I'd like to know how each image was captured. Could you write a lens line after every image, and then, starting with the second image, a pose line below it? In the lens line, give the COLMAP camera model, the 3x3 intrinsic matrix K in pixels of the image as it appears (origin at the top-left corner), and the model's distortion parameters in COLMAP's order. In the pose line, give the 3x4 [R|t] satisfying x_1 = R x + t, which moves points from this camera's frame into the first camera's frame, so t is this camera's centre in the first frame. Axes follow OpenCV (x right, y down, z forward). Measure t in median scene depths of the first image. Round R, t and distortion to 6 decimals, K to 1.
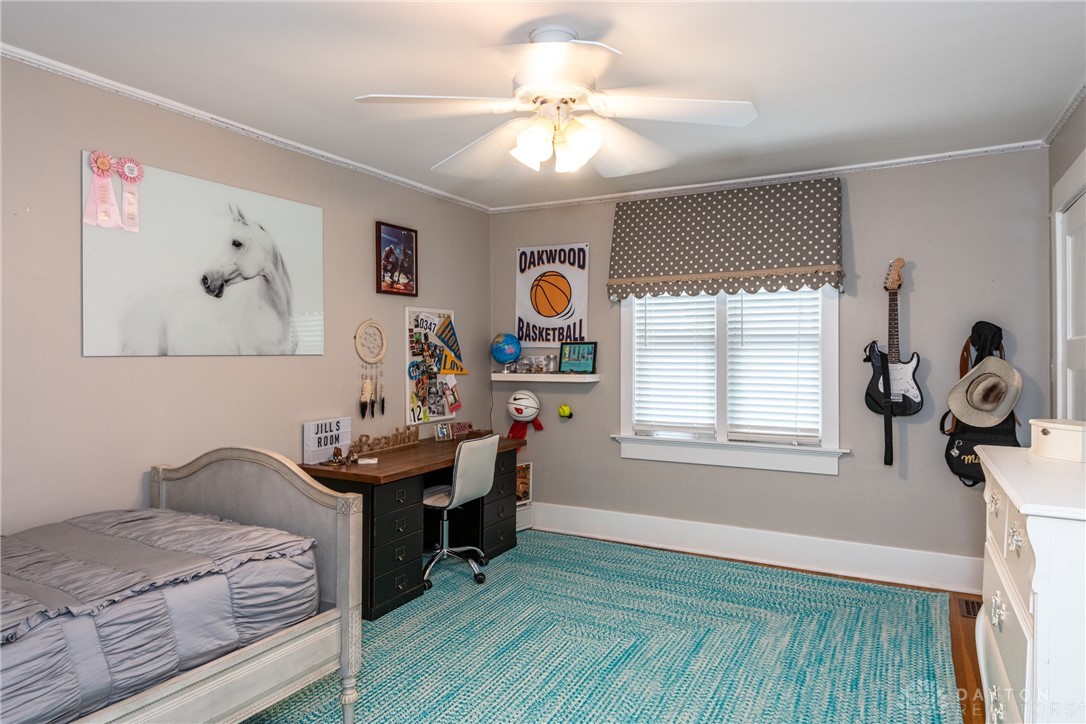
lens RADIAL K [[656.4, 0, 544.4], [0, 656.4, 355.1], [0, 0, 1]] dist [0.039985, -0.036898]
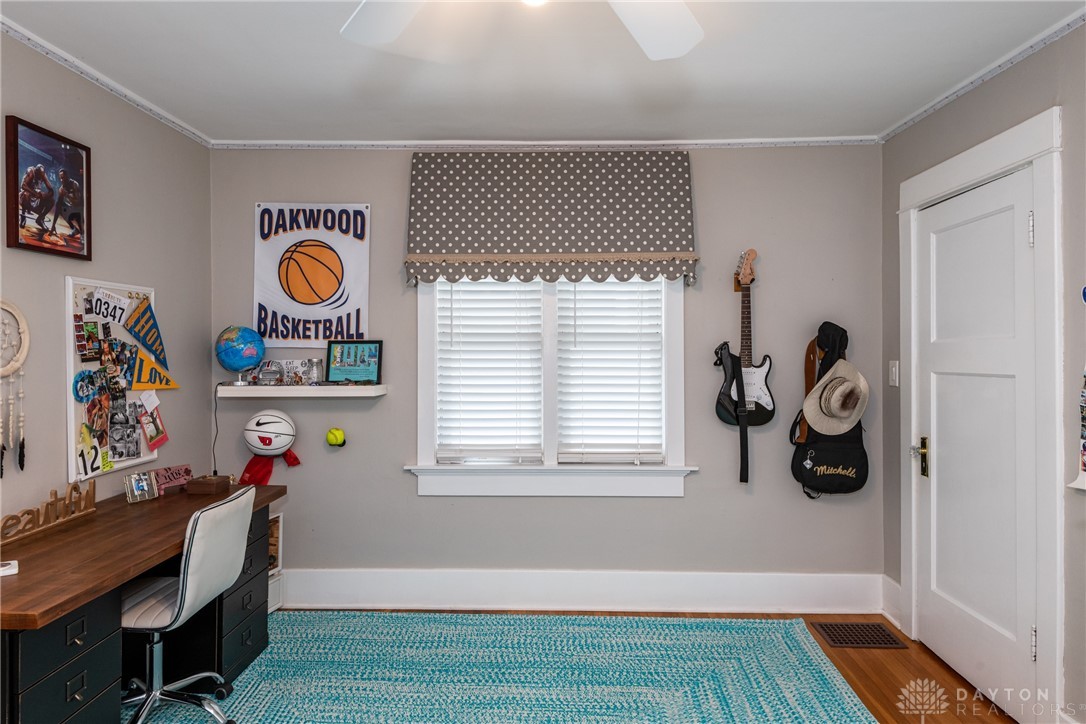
lens RADIAL K [[656.4, 0, 544.4], [0, 656.4, 355.1], [0, 0, 1]] dist [0.039985, -0.036898]
pose [[0.893099, -0.002237, 0.449855, -0.097852], [0.001508, 0.999997, 0.001980, -0.005244], [-0.449858, -0.001090, 0.893099, 0.288421]]
